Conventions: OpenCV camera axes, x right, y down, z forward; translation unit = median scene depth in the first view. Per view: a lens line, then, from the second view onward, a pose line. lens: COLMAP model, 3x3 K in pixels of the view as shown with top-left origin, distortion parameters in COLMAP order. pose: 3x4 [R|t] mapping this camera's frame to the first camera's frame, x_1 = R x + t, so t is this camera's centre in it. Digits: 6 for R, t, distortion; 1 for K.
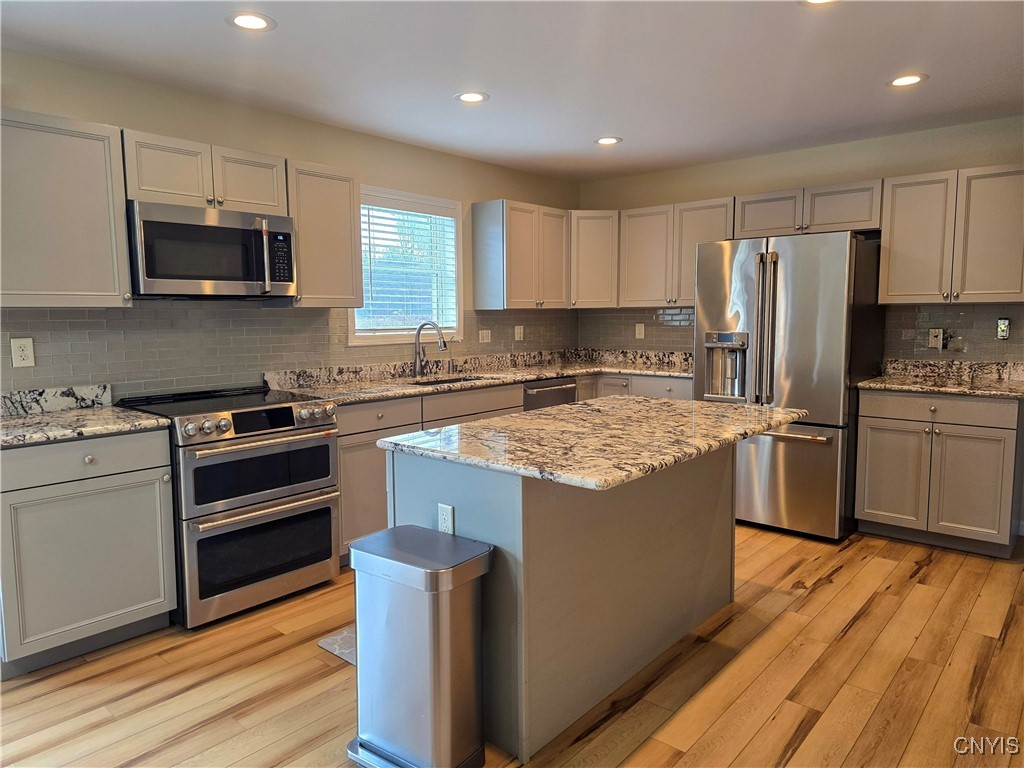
lens RADIAL K [[682.4, 0, 513.4], [0, 682.4, 381.1], [0, 0, 1]] dist [0.063276, -0.068702]
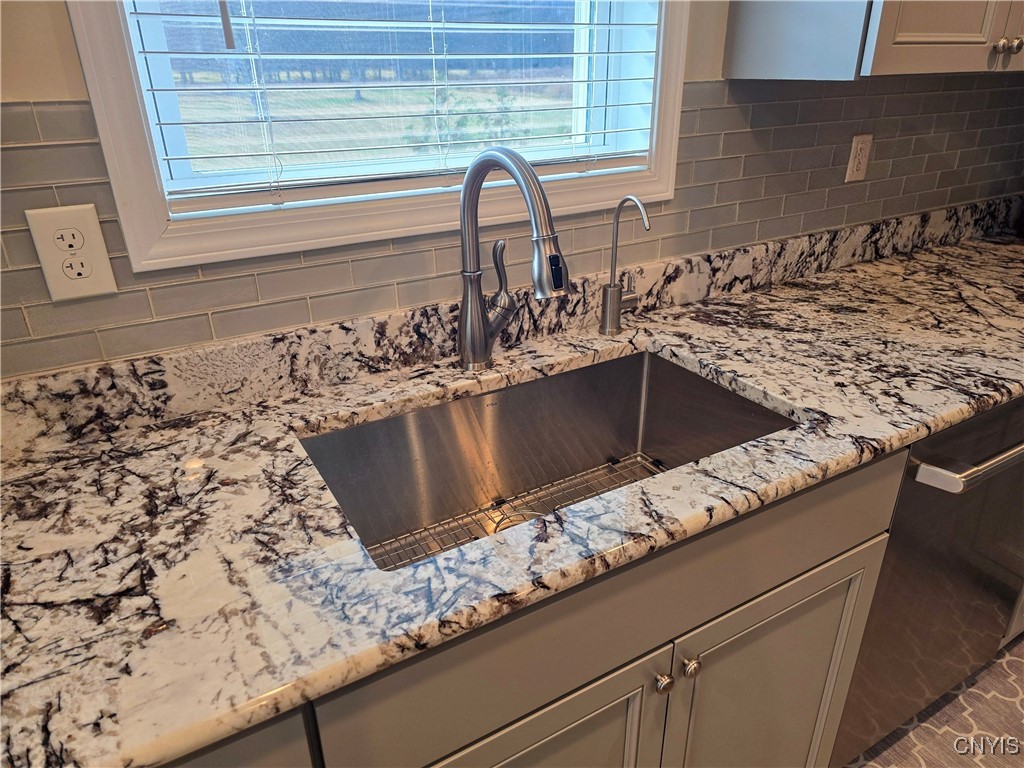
lens RADIAL K [[687.6, 0, 509.7], [0, 687.6, 384.7], [0, 0, 1]] dist [0.066663, -0.073422]
pose [[0.944740, 0.126623, -0.302378, -0.052267], [-0.021768, 0.944586, 0.327542, -0.105495], [0.327096, -0.302860, 0.895145, 0.916086]]
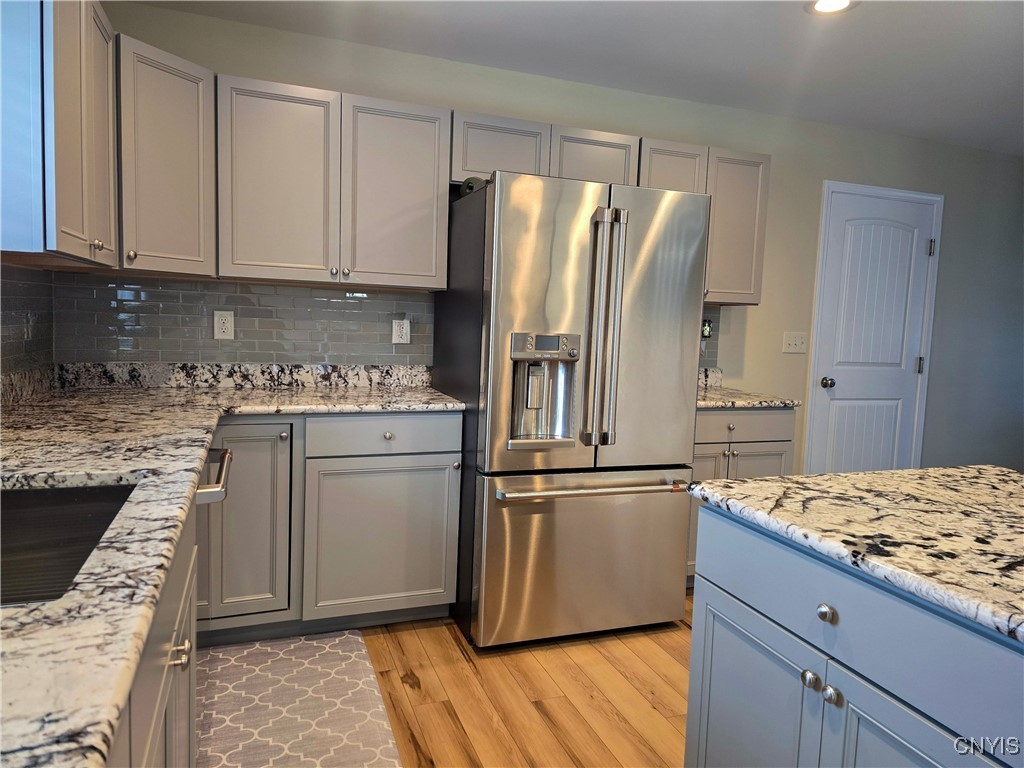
lens RADIAL K [[682.4, 0, 513.4], [0, 682.4, 381.1], [0, 0, 1]] dist [0.063276, -0.068702]
pose [[0.483306, -0.055953, 0.873662, -0.249166], [0.049581, 0.998103, 0.036495, -0.058970], [-0.874046, 0.025679, 0.485163, 0.838339]]
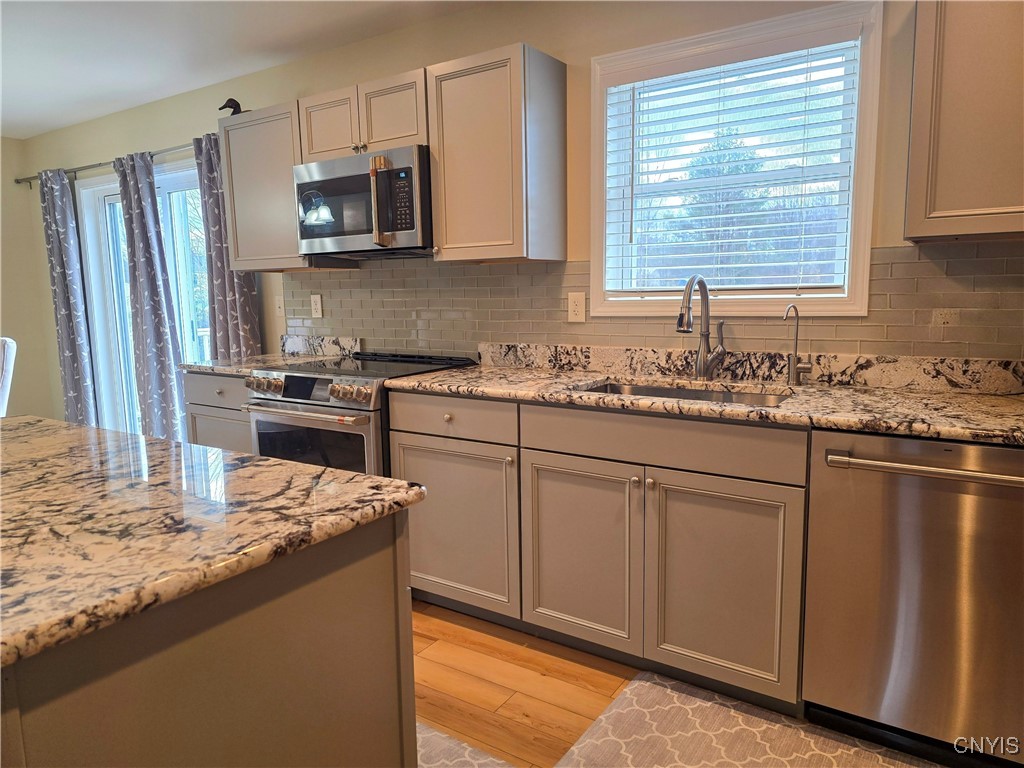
lens RADIAL K [[682.4, 0, 513.4], [0, 682.4, 381.1], [0, 0, 1]] dist [0.063276, -0.068702]
pose [[0.122778, 0.134770, -0.983241, 0.457429], [-0.083225, 0.988645, 0.125118, -0.072767], [0.988938, 0.066468, 0.132600, 0.940023]]
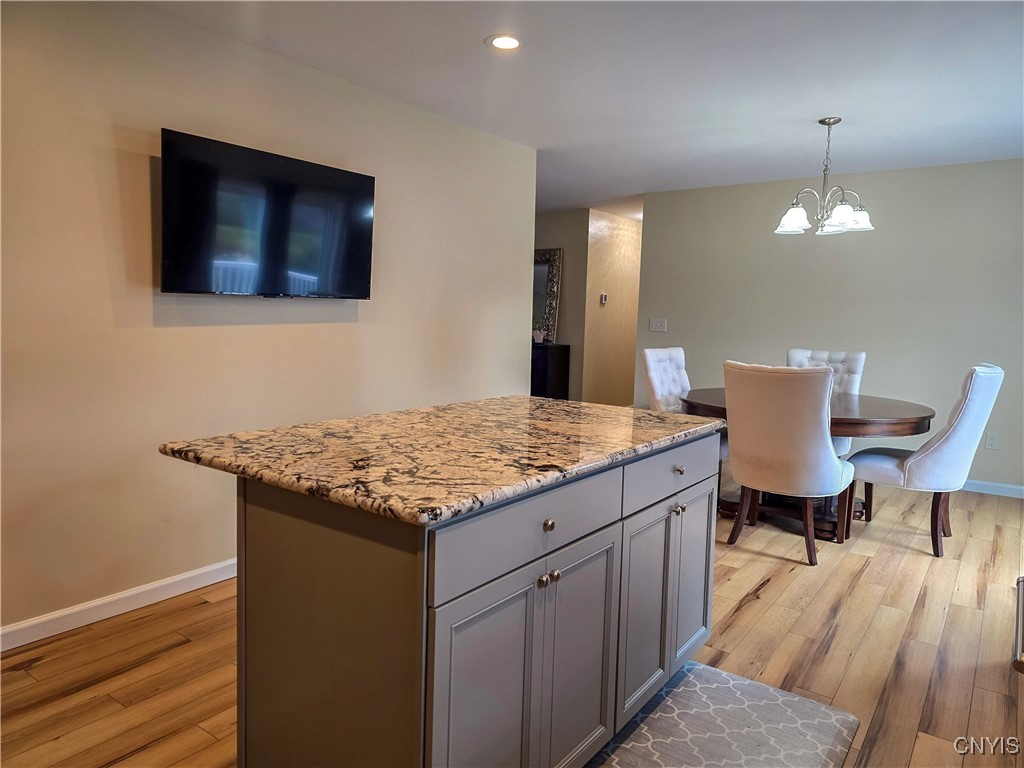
lens RADIAL K [[686.4, 0, 516.9], [0, 686.4, 383.6], [0, 0, 1]] dist [0.063406, -0.071590]
pose [[-0.996607, -0.009152, -0.081796, 0.128387], [-0.025447, 0.979369, 0.200470, -0.107866], [0.078274, 0.201871, -0.976279, 1.255532]]
